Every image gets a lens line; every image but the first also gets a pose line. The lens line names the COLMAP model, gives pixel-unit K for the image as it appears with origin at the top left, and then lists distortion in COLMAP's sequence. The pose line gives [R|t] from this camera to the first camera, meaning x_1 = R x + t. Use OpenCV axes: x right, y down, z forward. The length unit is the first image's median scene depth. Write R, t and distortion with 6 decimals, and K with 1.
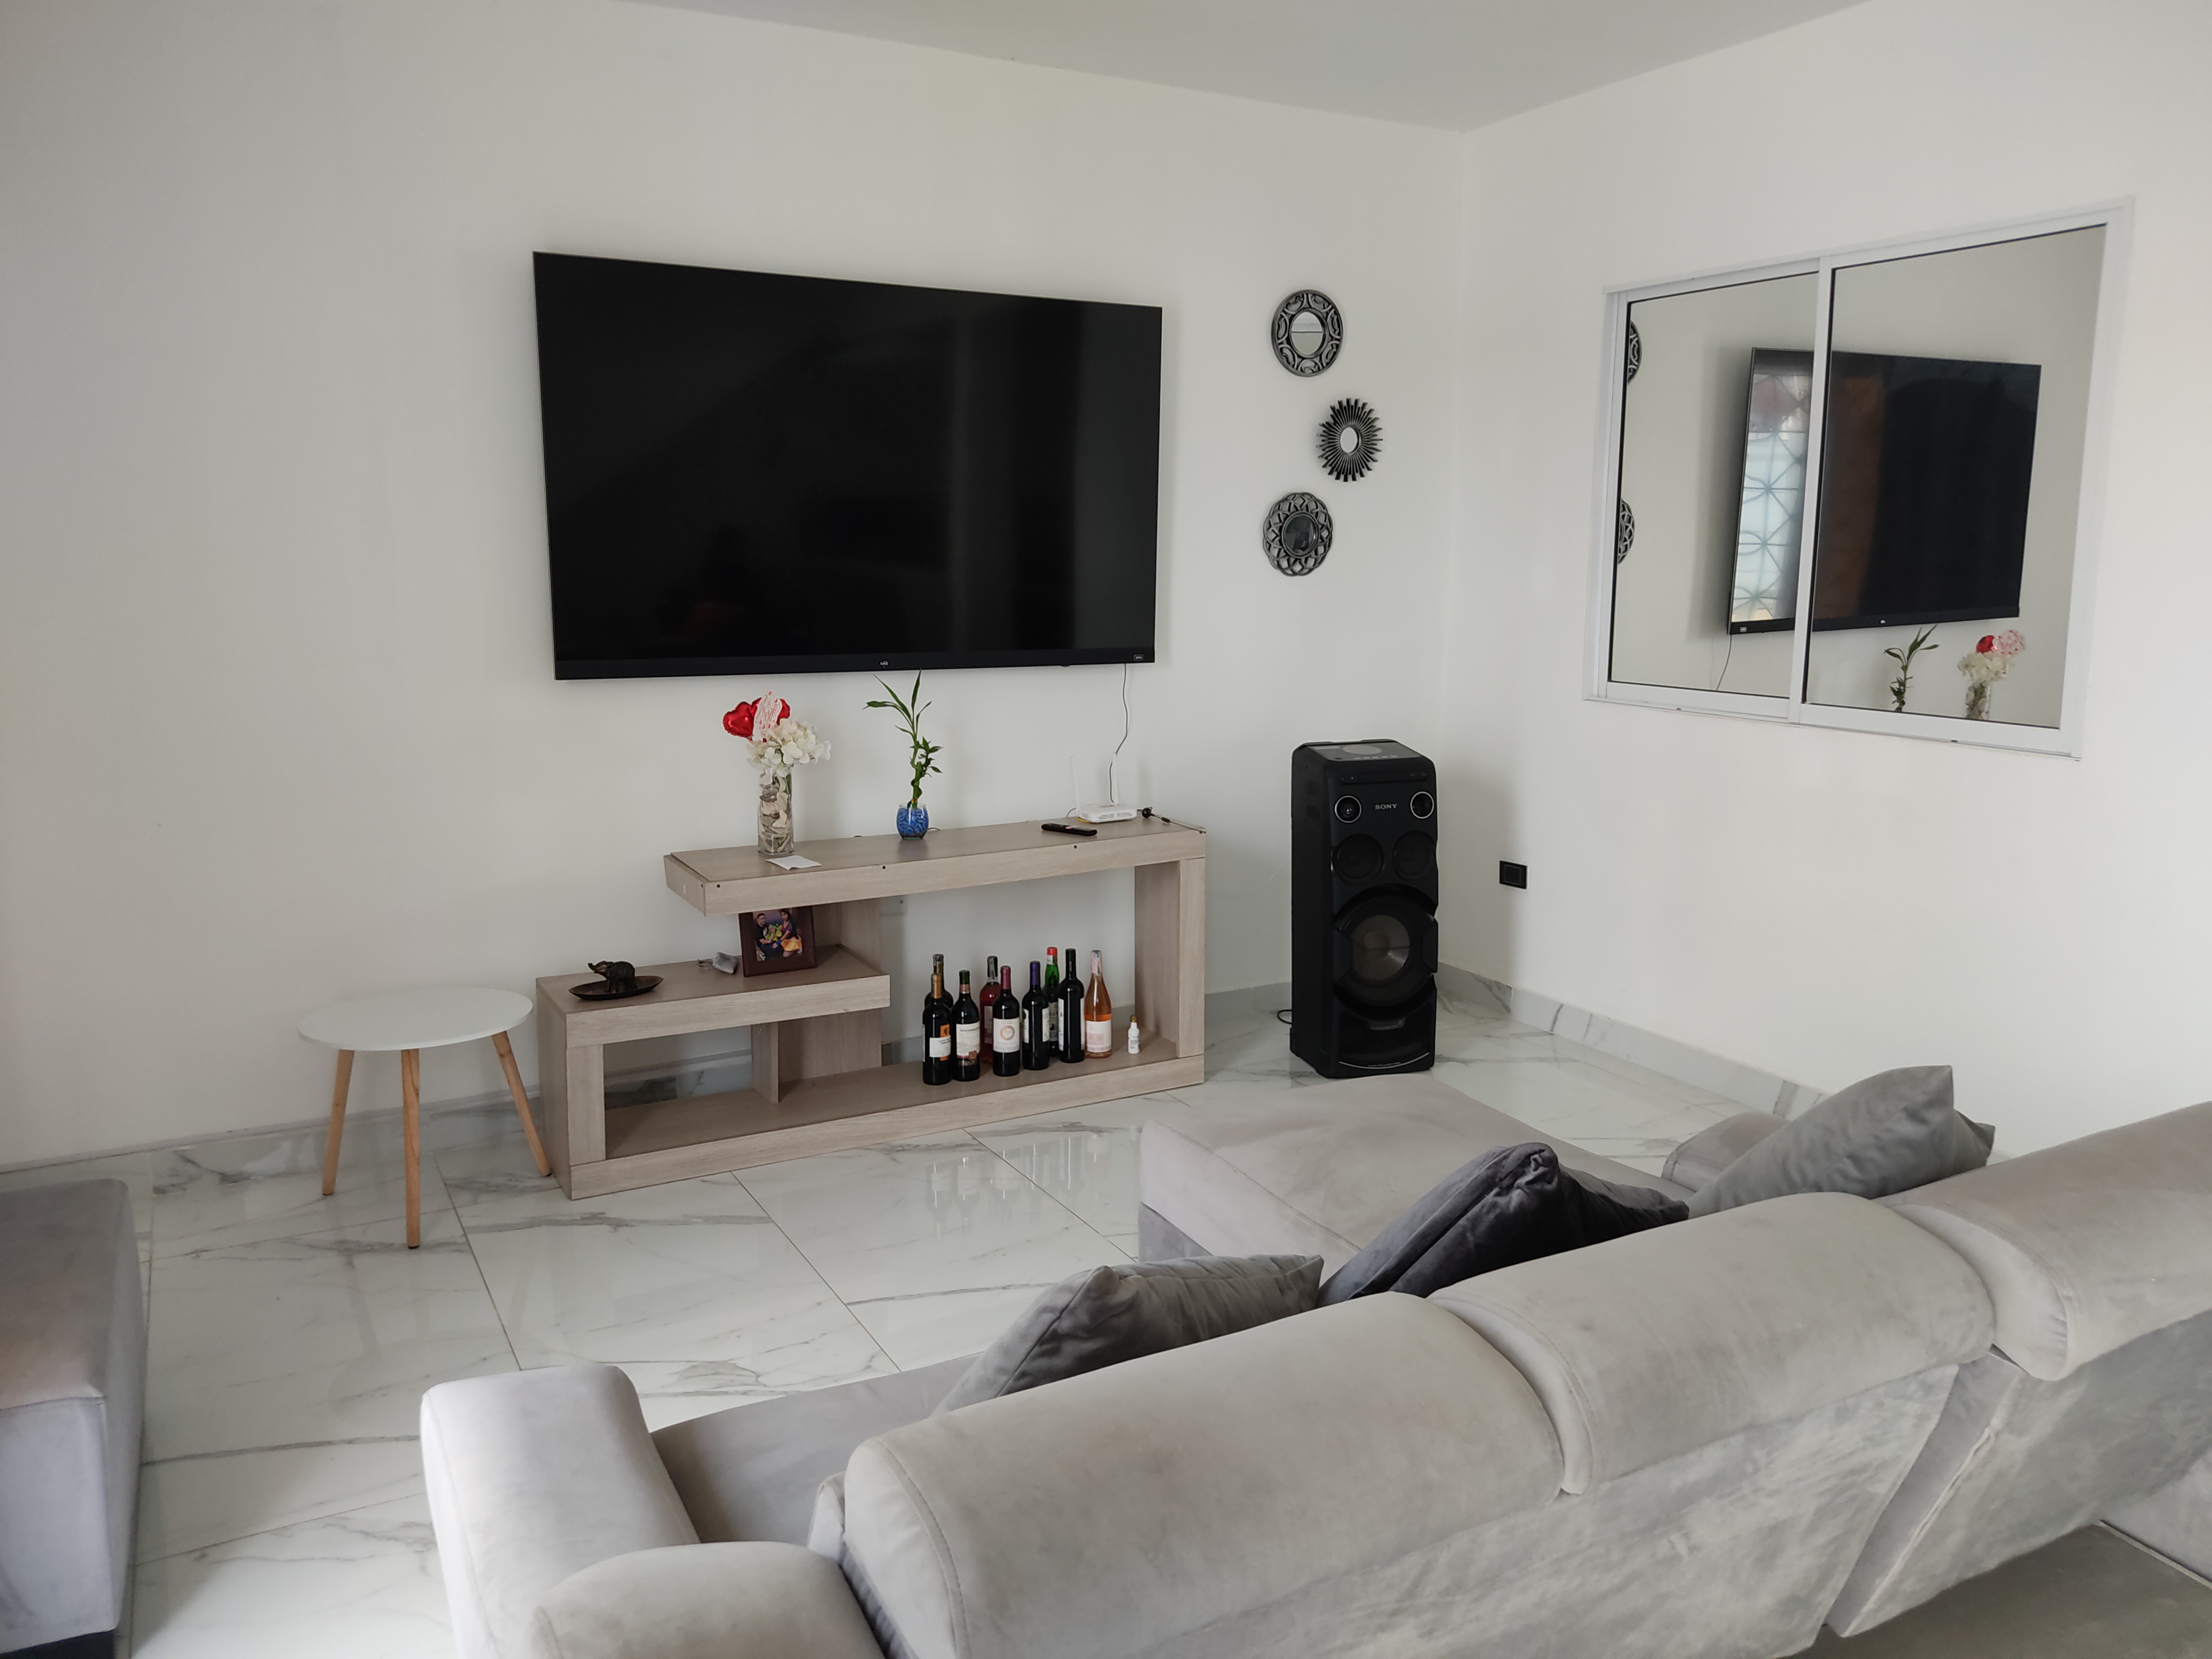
lens RADIAL K [[1669.5, 0, 1118.0], [0, 1669.5, 827.8], [0, 0, 1]] dist [0.137474, -0.281222]
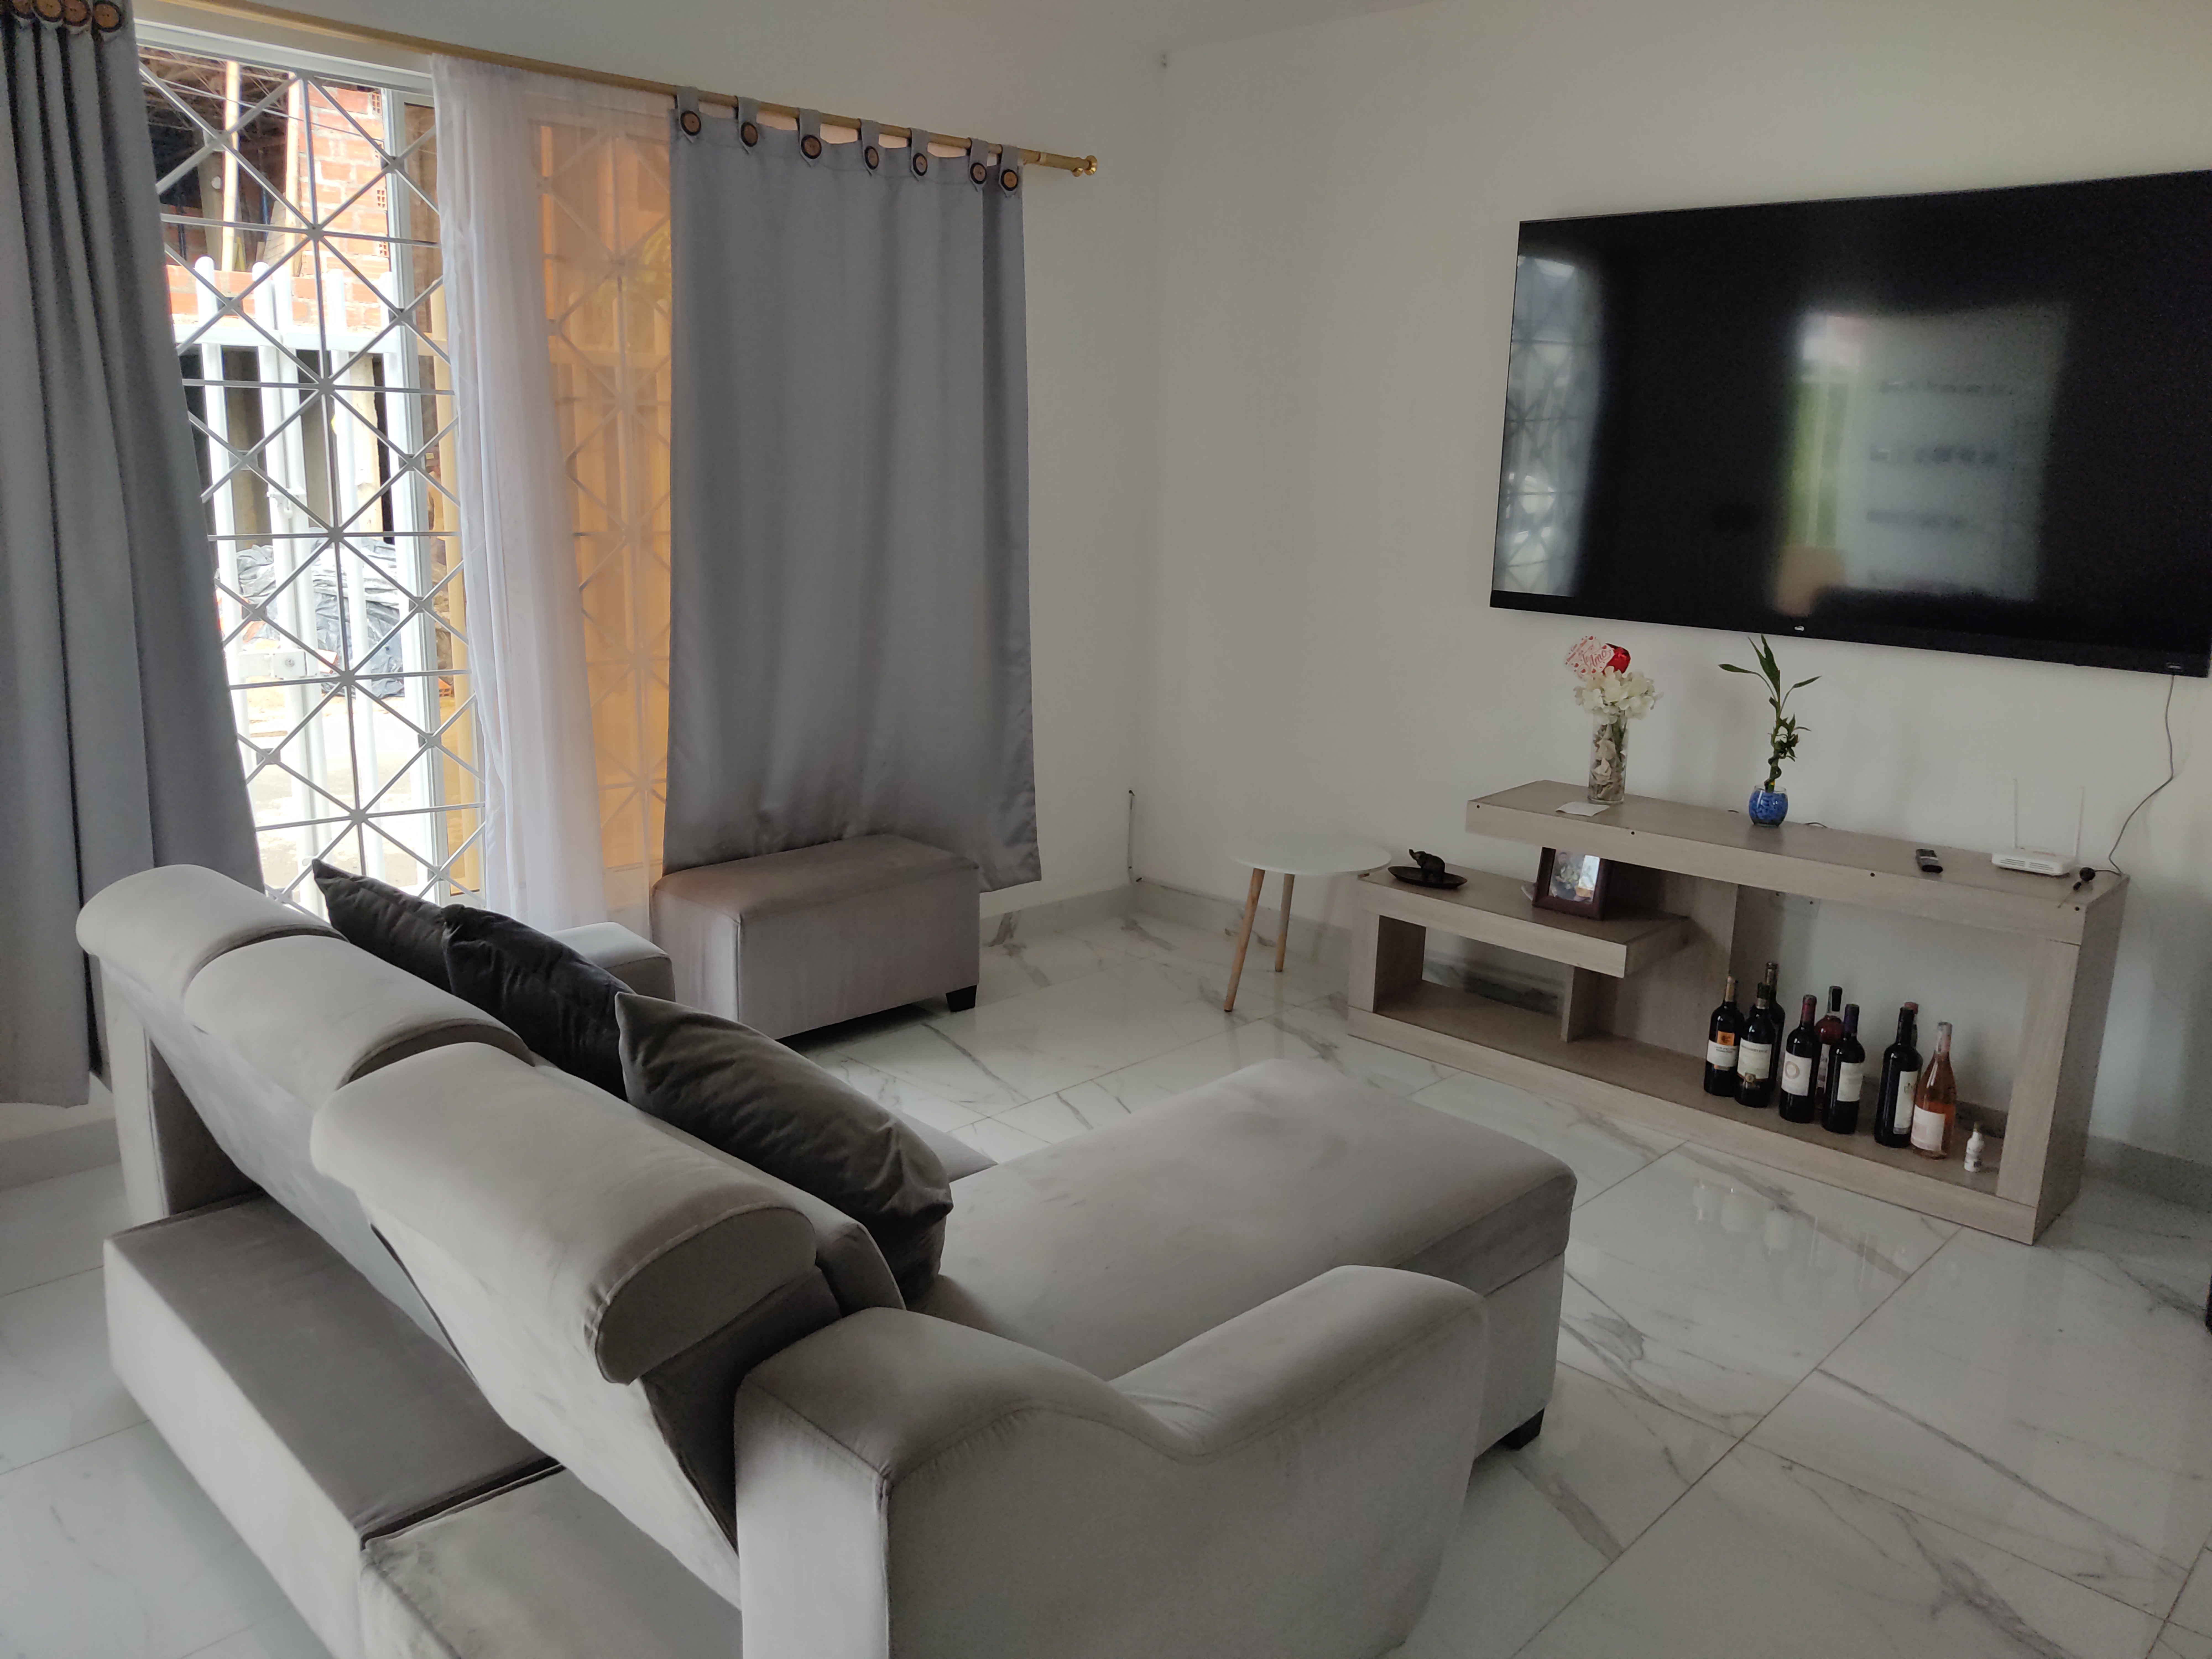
lens RADIAL K [[1669.5, 0, 1118.0], [0, 1669.5, 827.8], [0, 0, 1]] dist [0.137474, -0.281222]
pose [[0.301561, 0.208587, -0.930351, 0.617942], [-0.194412, 0.968728, 0.154175, -0.064230], [0.933416, 0.134378, 0.332682, 0.382368]]
